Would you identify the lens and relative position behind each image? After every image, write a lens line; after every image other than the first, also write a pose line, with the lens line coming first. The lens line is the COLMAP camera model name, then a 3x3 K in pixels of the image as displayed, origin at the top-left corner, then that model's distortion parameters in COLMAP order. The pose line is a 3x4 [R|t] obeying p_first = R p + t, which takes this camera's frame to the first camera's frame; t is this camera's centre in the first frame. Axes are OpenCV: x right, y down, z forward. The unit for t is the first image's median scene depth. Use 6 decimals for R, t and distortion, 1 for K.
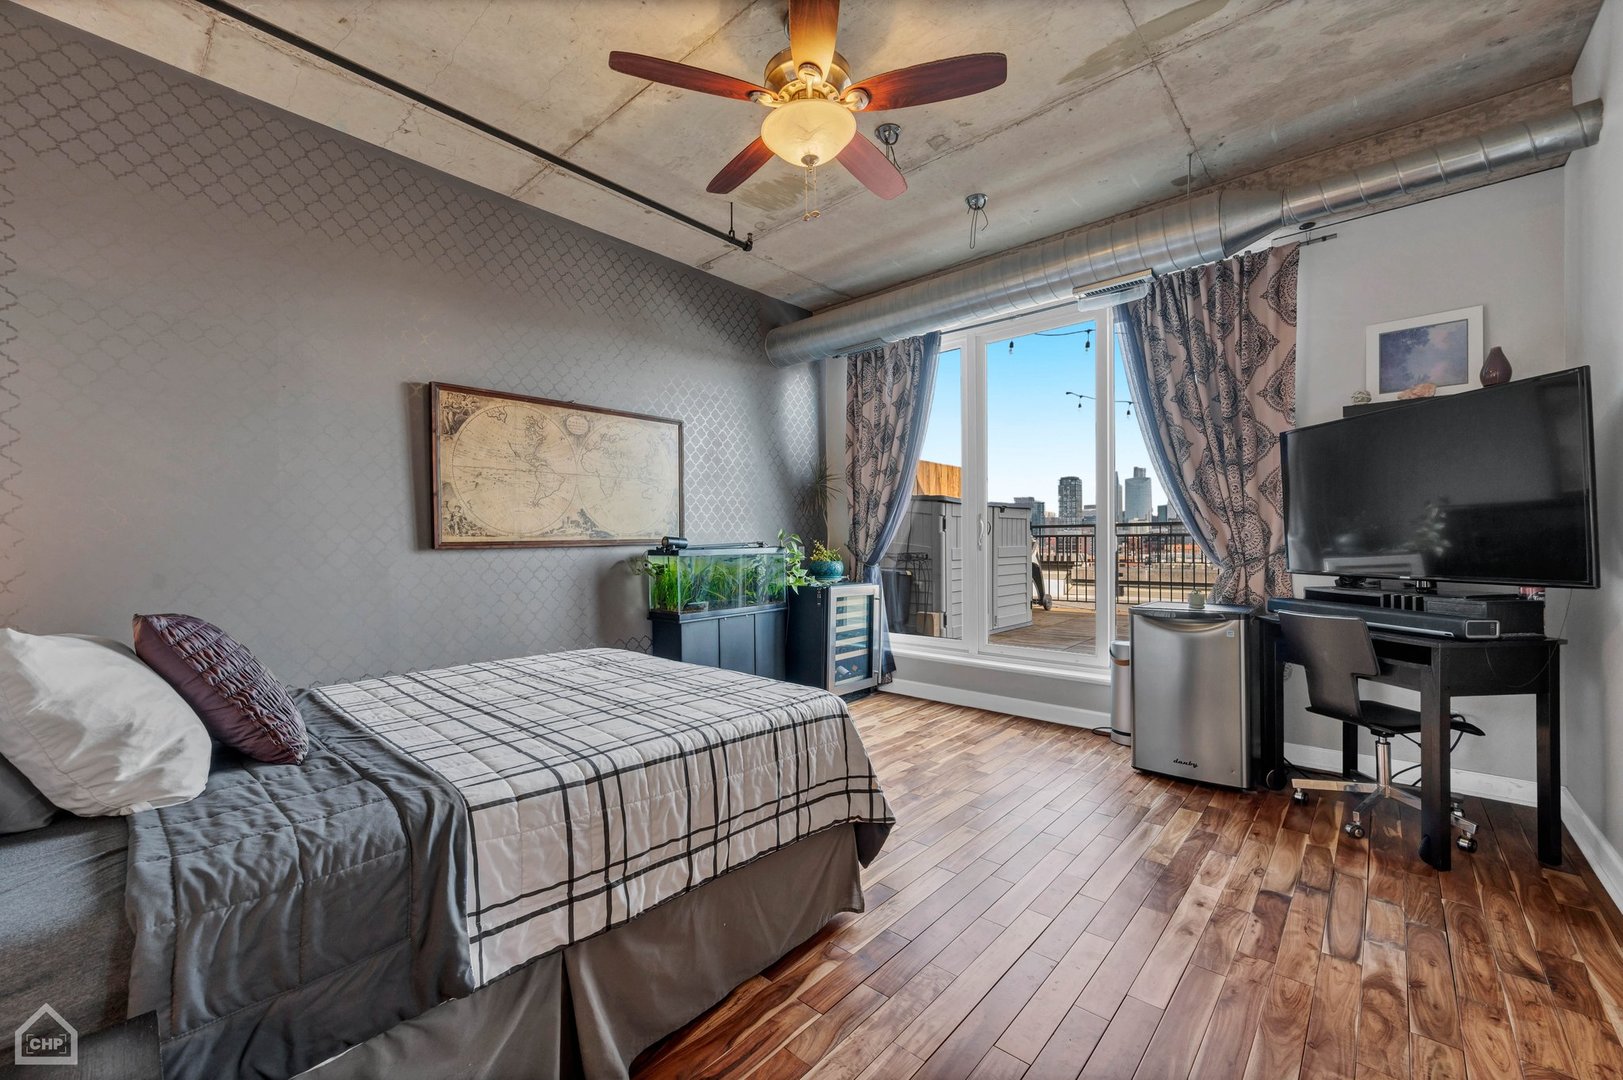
lens RADIAL K [[651.7, 0, 820.7], [0, 651.7, 550.7], [0, 0, 1]] dist [-0.000307, 0.000130]
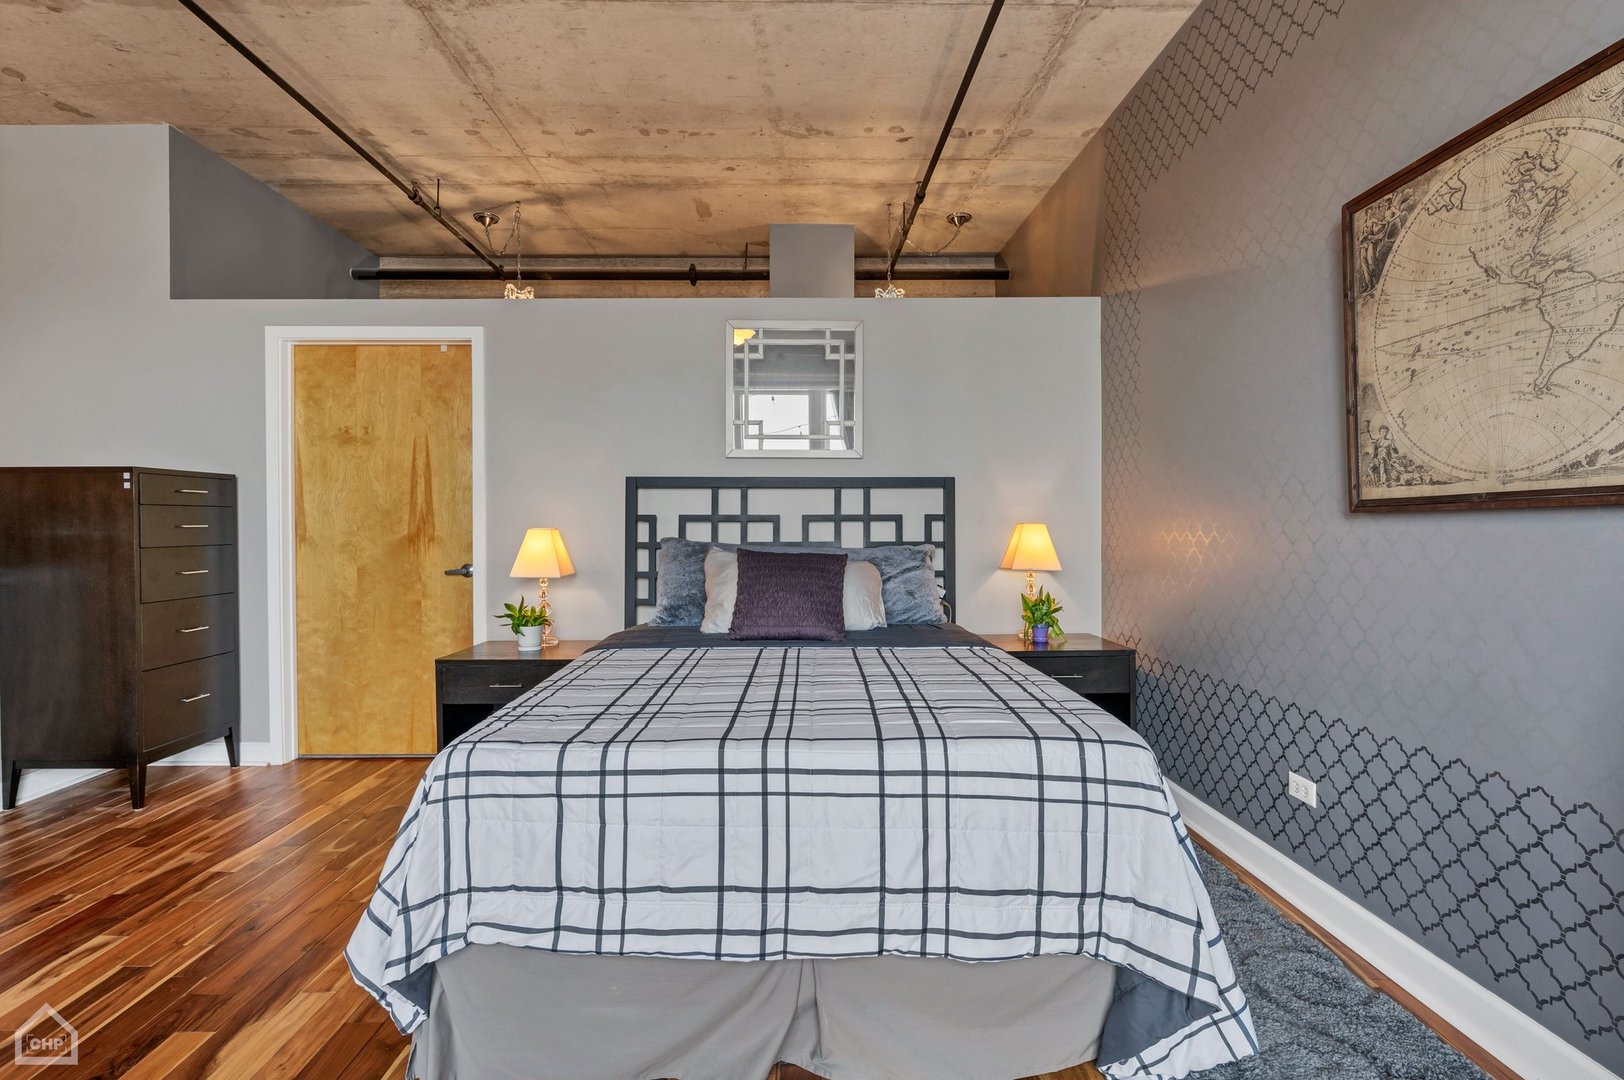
lens RADIAL K [[773.5, 0, 812.6], [0, 773.5, 546.2], [0, 0, 1]] dist [0.002286, -0.000125]
pose [[-0.746280, 0.026061, -0.665122, 0.165021], [-0.003699, 0.999055, 0.043295, -0.000837], [0.665622, 0.034770, -0.745478, 1.128720]]
